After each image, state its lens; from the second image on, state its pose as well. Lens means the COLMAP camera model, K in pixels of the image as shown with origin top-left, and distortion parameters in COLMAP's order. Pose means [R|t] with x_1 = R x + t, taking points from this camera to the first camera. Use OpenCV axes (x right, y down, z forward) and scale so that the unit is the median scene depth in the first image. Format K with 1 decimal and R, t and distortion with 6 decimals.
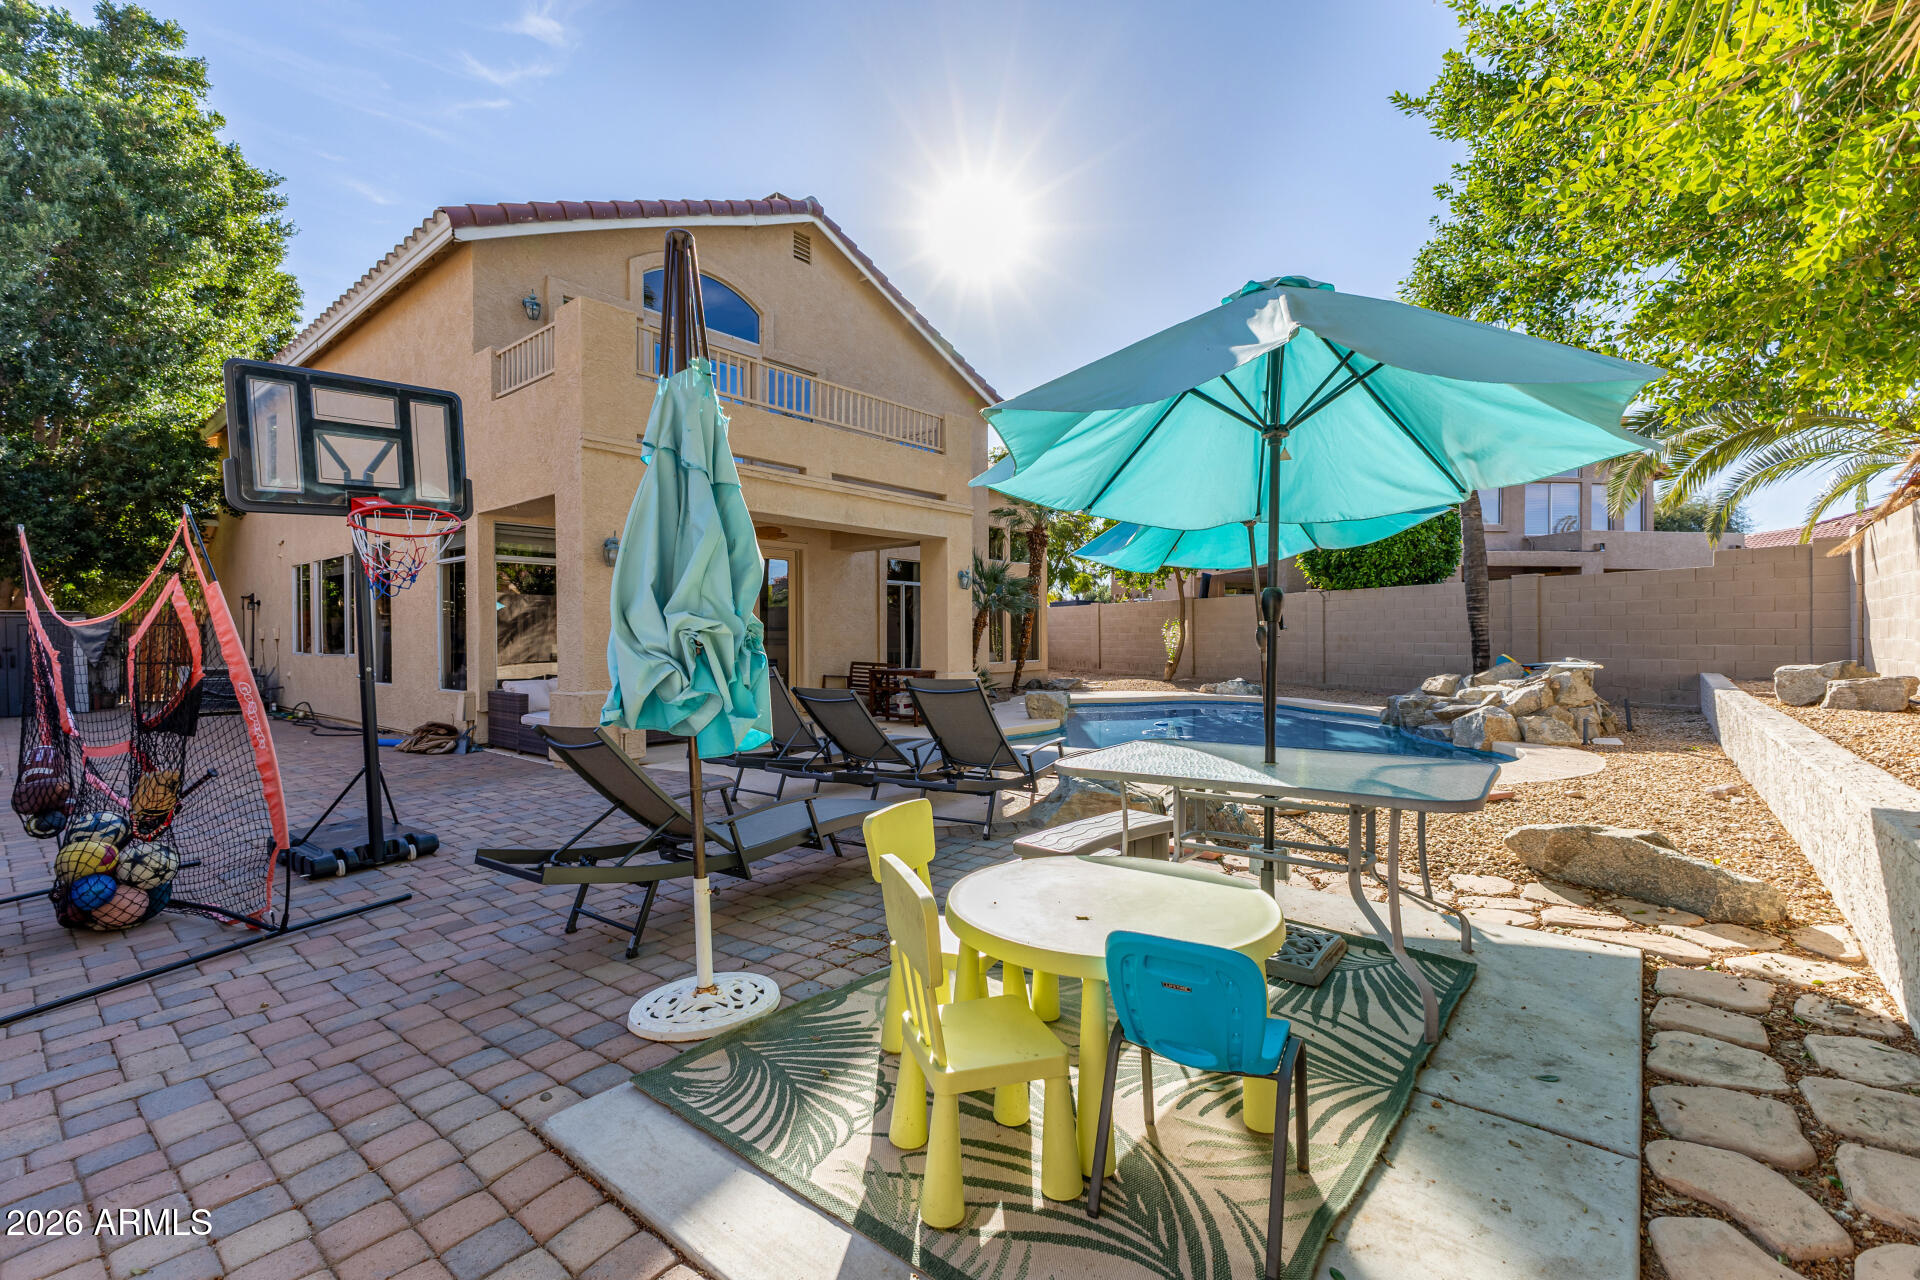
lens RADIAL K [[832.0, 0, 958.9], [0, 832.0, 643.3], [0, 0, 1]] dist [0.000410, -0.000044]
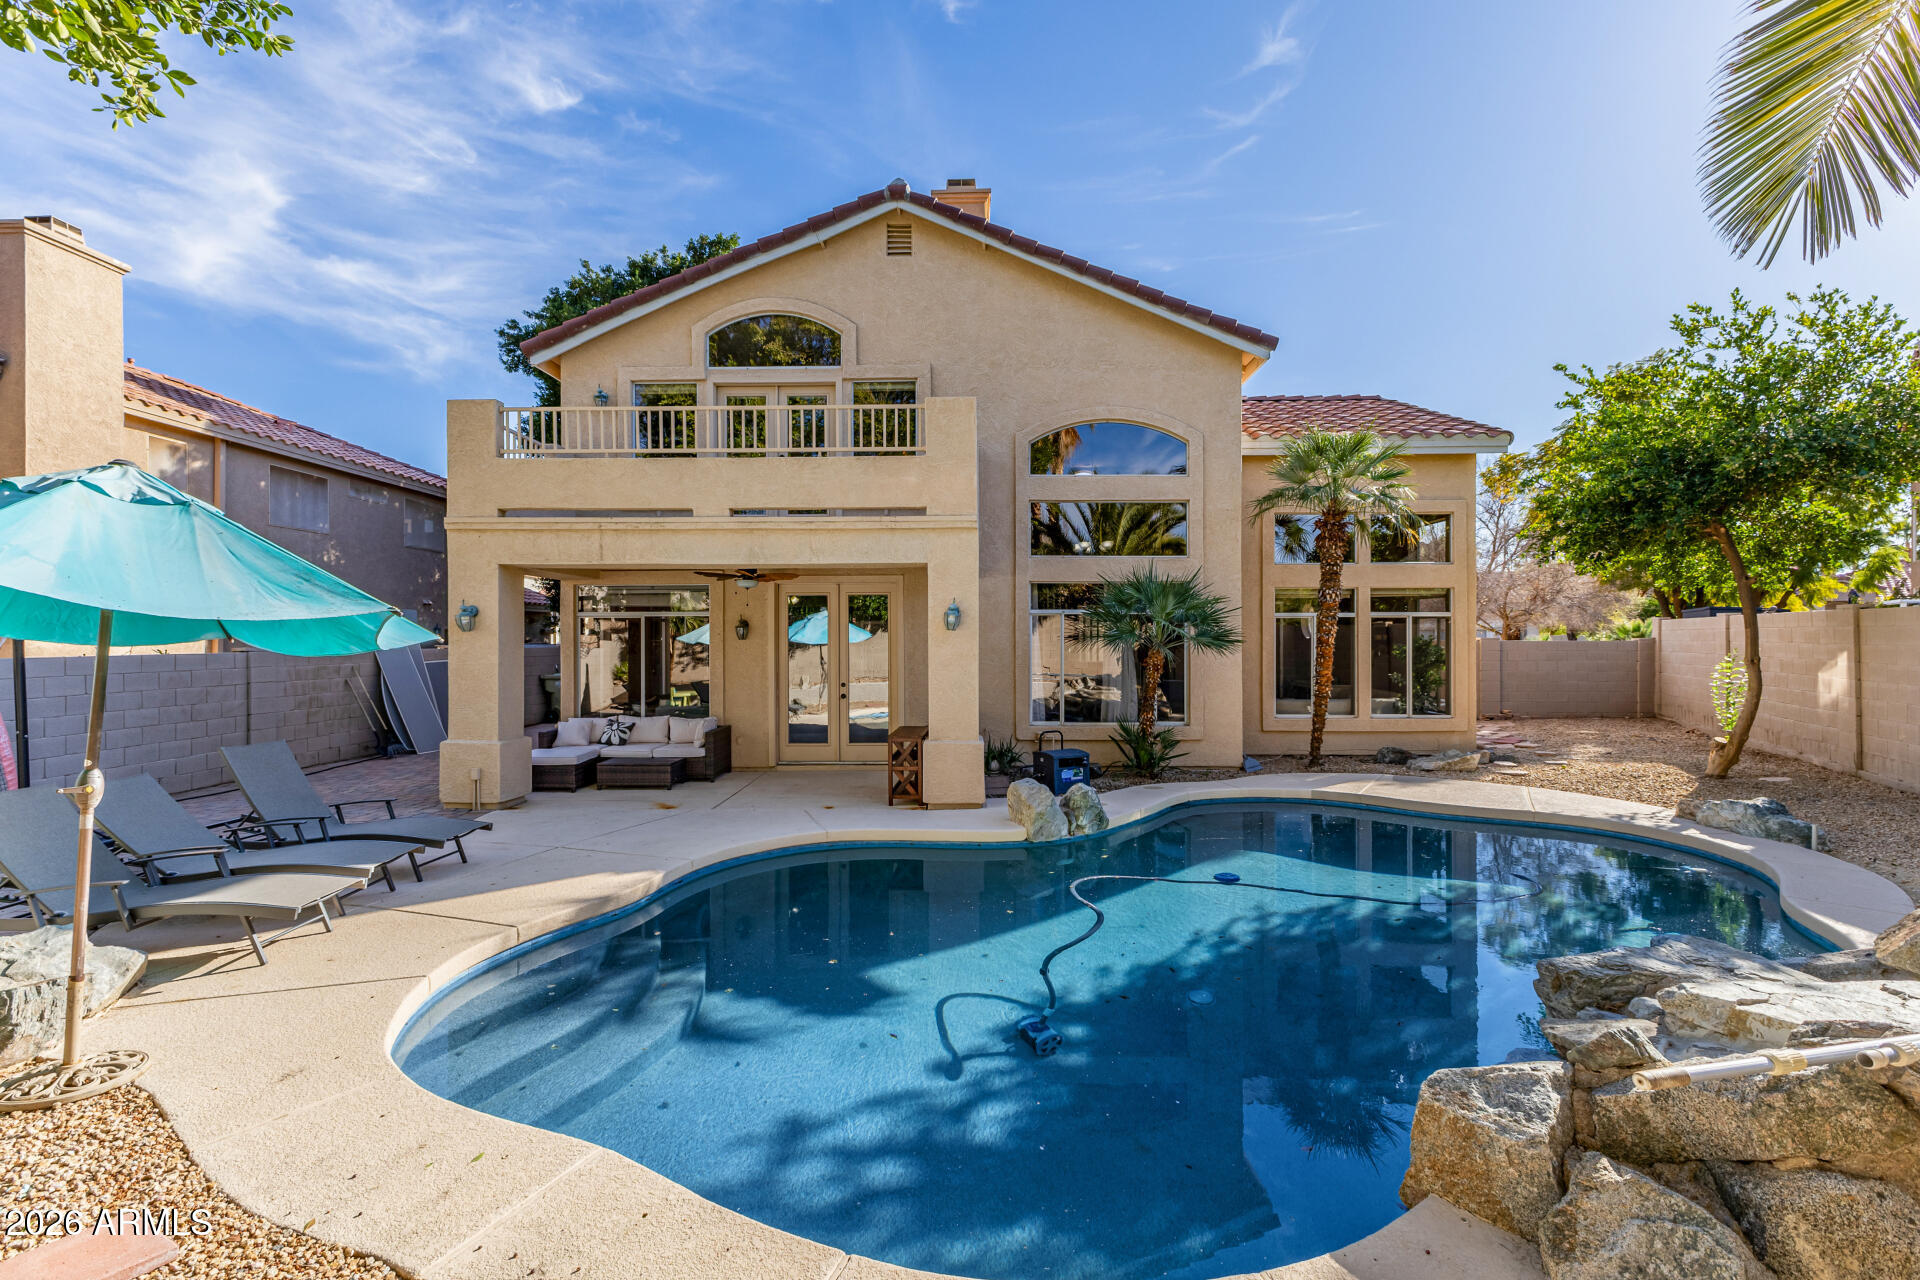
lens RADIAL K [[819.4, 0, 962.5], [0, 819.4, 636.8], [0, 0, 1]] dist [0.001748, -0.000244]
pose [[0.627620, 0.001465, -0.778519, 0.482682], [-0.002793, 0.999996, -0.000369, -0.050733], [0.778515, 0.002406, 0.627621, 0.463949]]
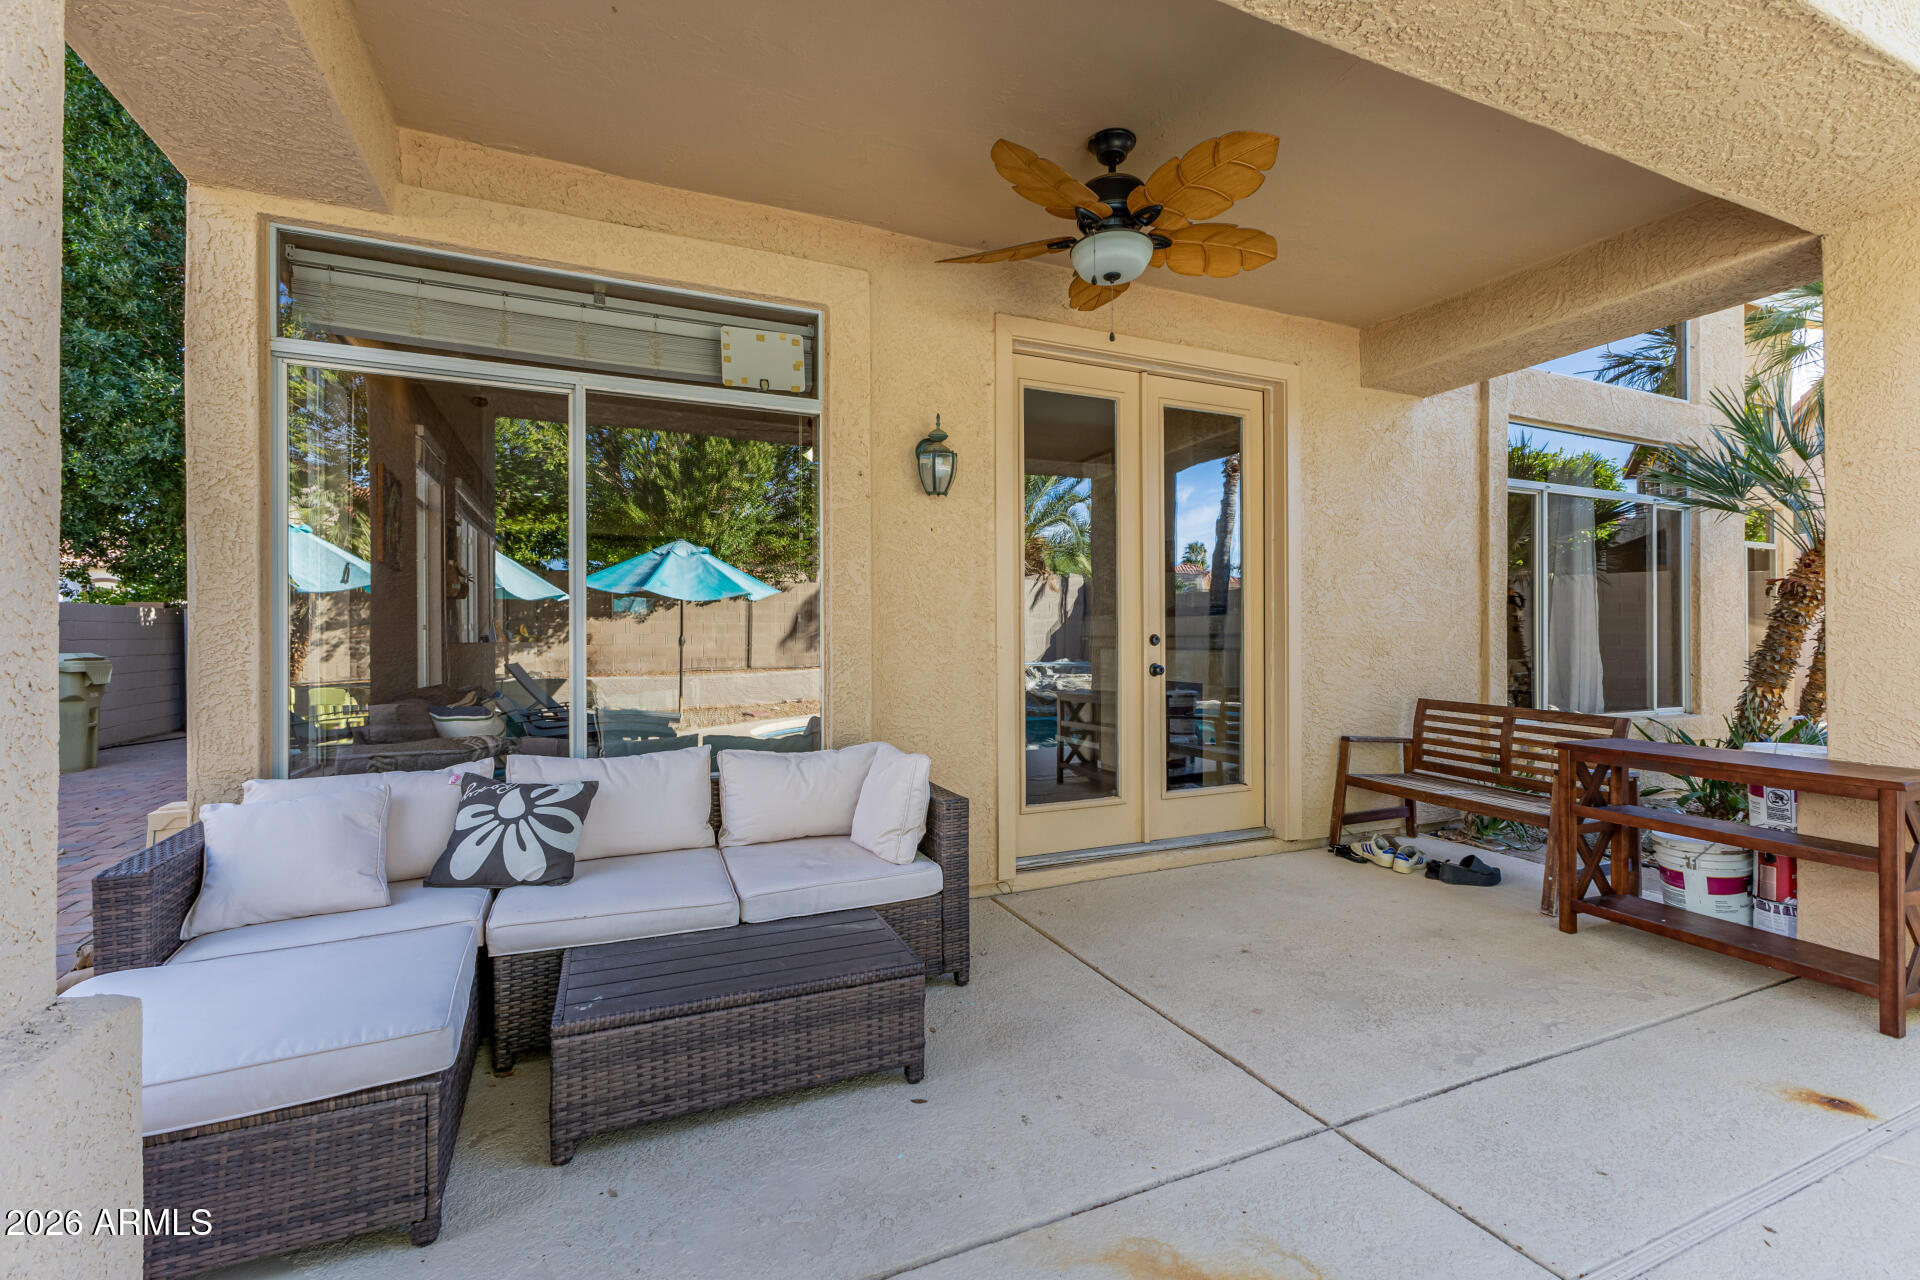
lens RADIAL K [[811.3, 0, 966.6], [0, 811.3, 630.7], [0, 0, 1]] dist [0.009420, -0.000008]
pose [[0.891493, 0.000761, -0.453035, -0.141987], [-0.002548, 0.999991, -0.003334, -0.004966], [0.453028, 0.004127, 0.891487, 0.575216]]
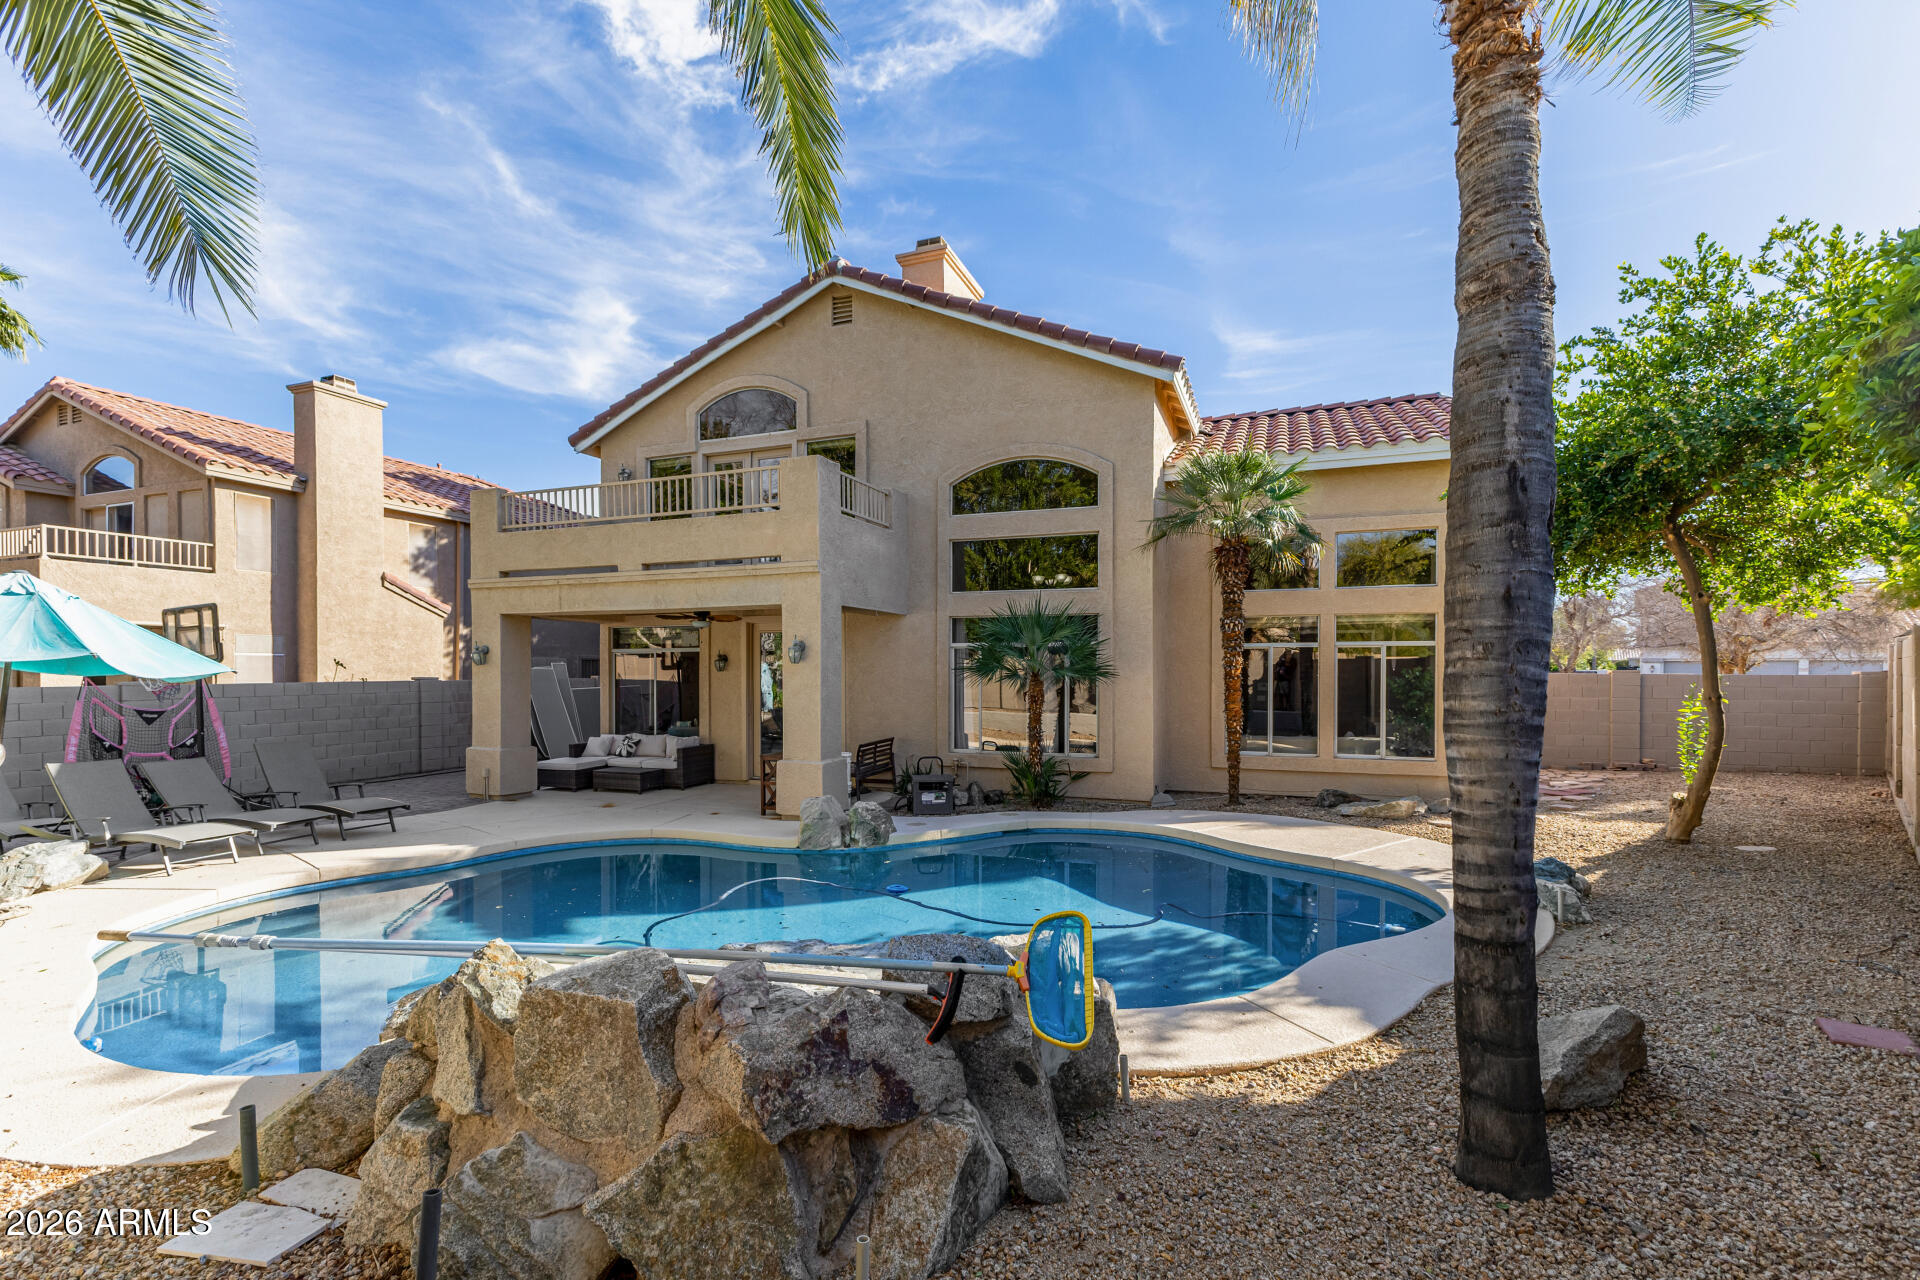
lens RADIAL K [[810.8, 0, 974.3], [0, 810.8, 680.2], [0, 0, 1]] dist [-0.002455, -0.000201]
pose [[0.346648, 0.012356, -0.937914, 0.692770], [-0.003890, 0.999924, 0.011735, -0.049727], [0.937987, -0.000420, 0.346670, 0.743217]]
